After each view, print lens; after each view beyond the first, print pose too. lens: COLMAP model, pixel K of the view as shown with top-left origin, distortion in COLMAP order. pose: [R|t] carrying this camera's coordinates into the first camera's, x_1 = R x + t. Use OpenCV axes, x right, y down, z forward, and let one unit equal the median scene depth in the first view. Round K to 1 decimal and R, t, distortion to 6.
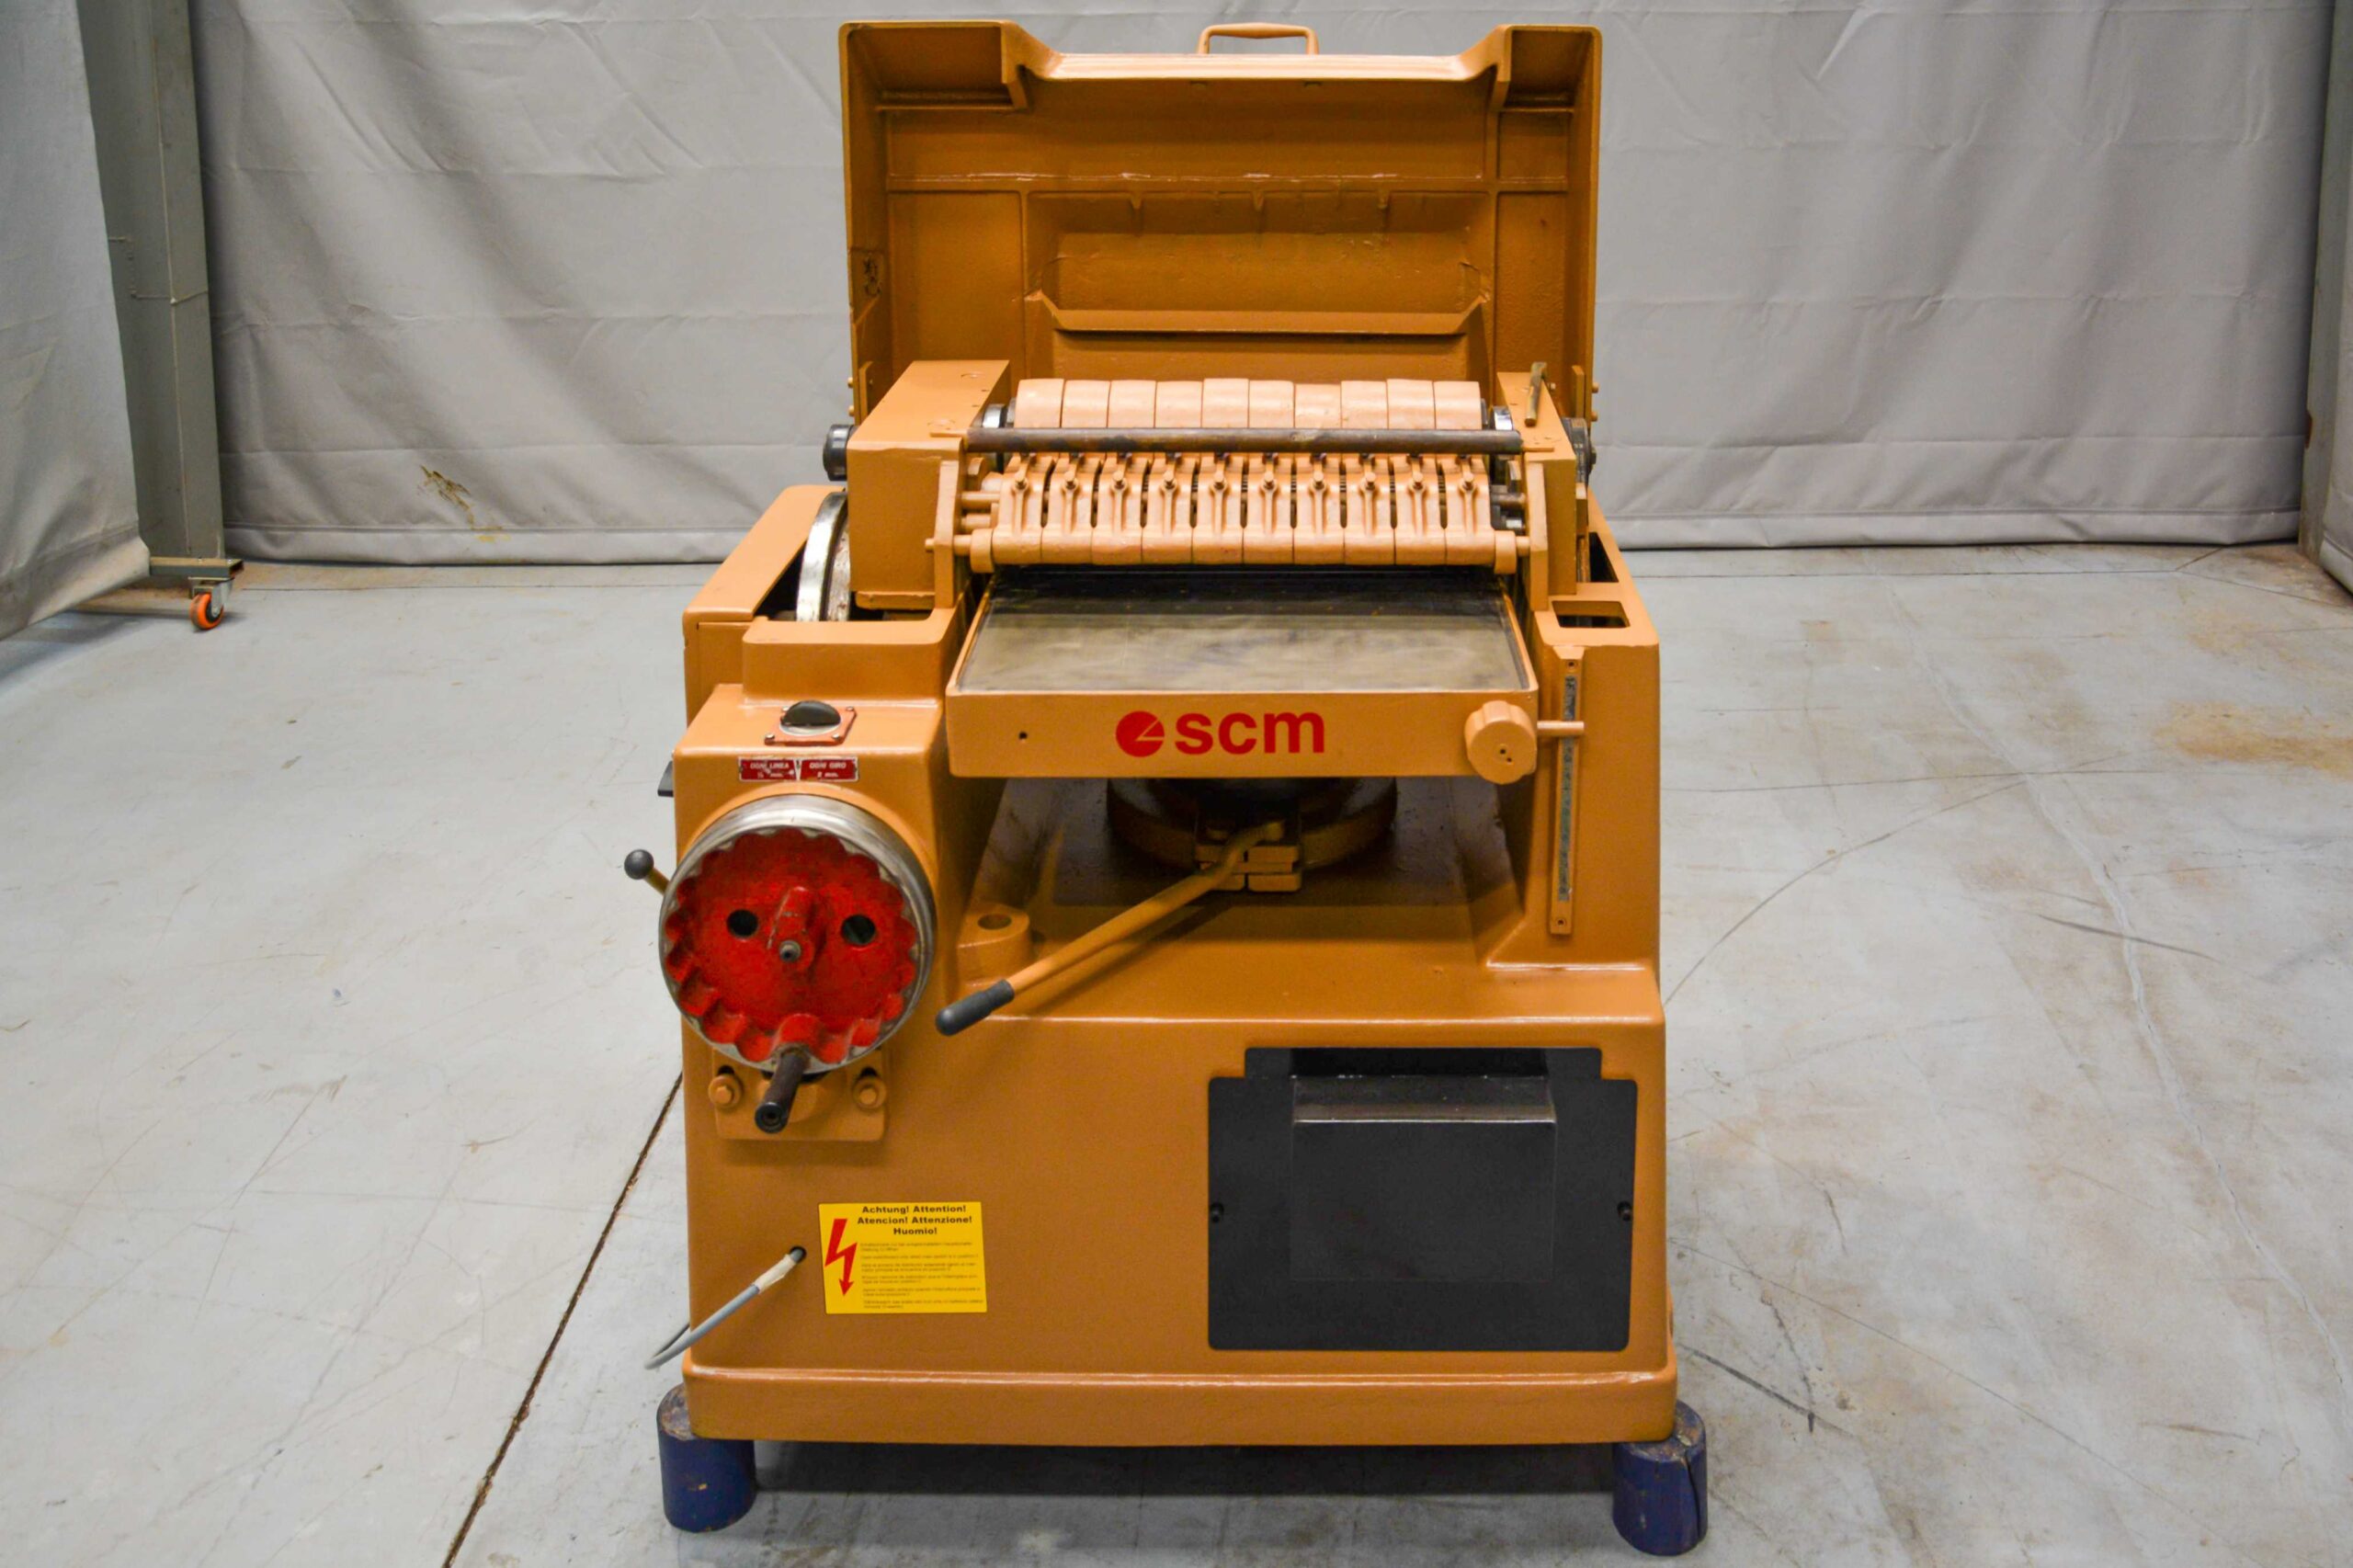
lens RADIAL K [[2122.2, 0, 1273.7], [0, 2122.2, 154.2], [0, 0, 1]] dist [-0.016551, 0.004205]
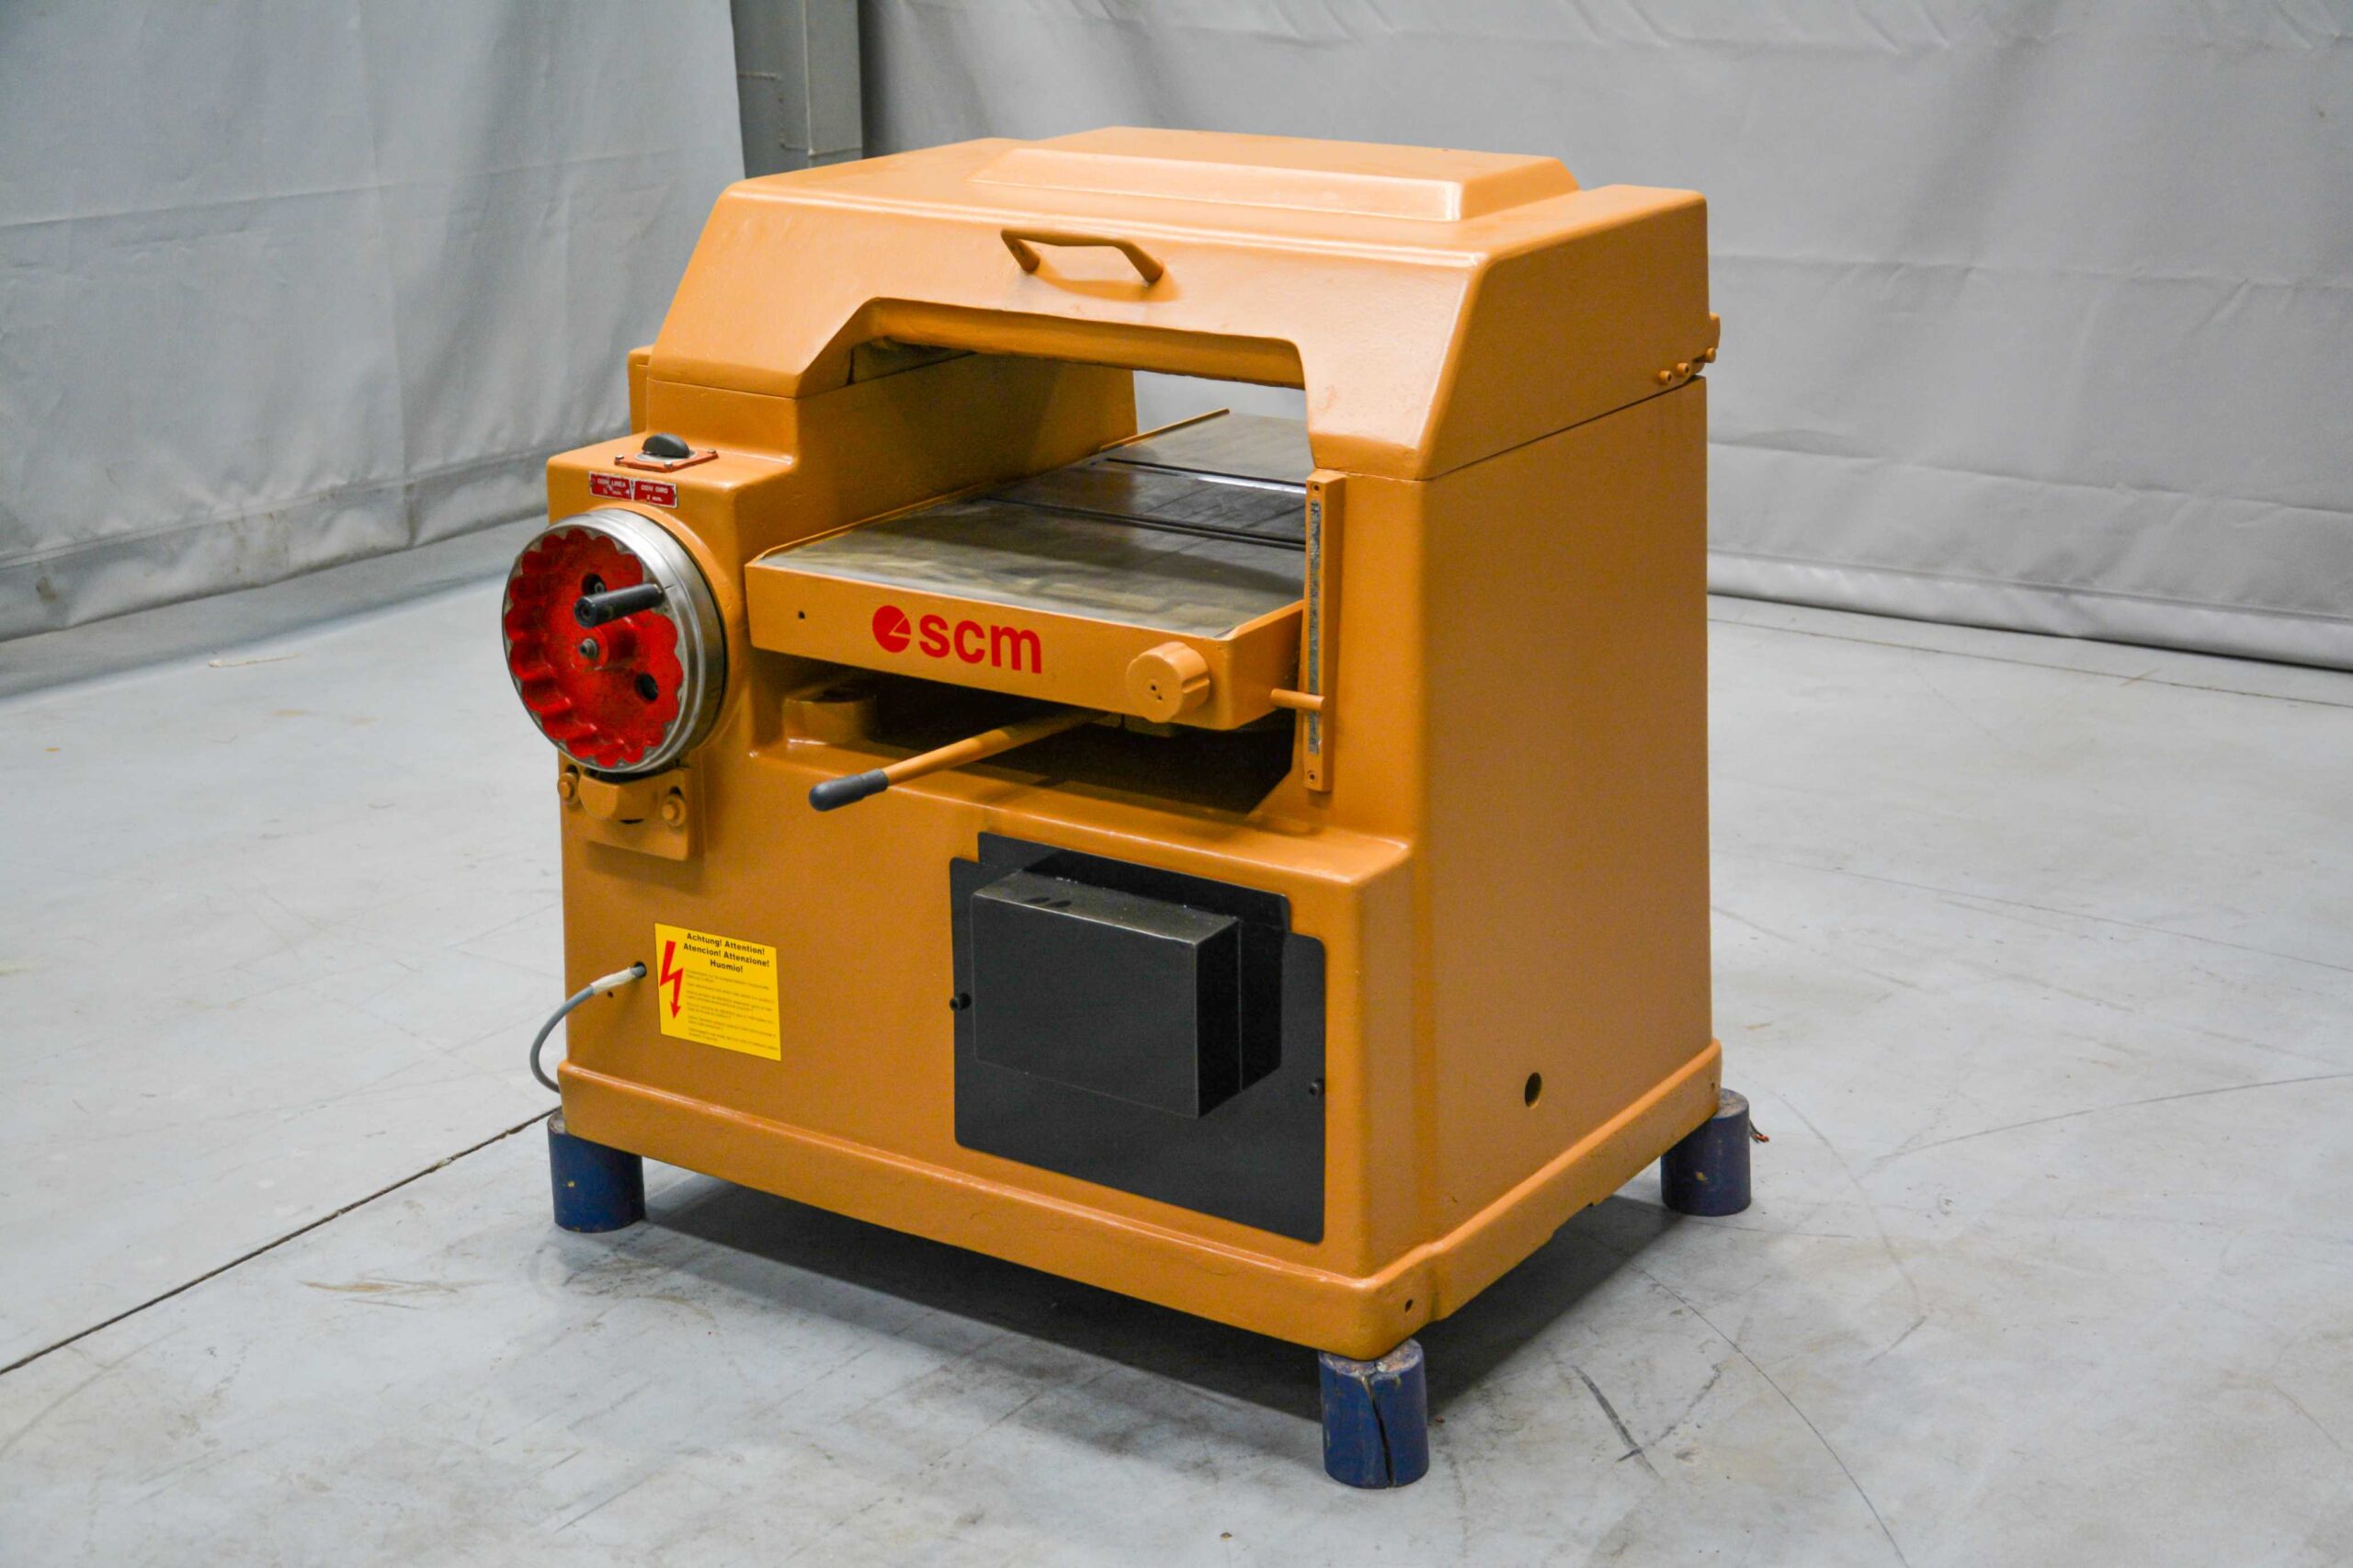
lens RADIAL K [[3475.5, 0, 1180.3], [0, 3475.5, 567.7], [0, 0, 1]] dist [0.305251, 0.054910]
pose [[0.835754, 0.127730, -0.534042, 0.873183], [-0.064693, 0.988700, 0.135232, 0.076292], [0.545280, -0.078472, 0.834573, -0.269392]]
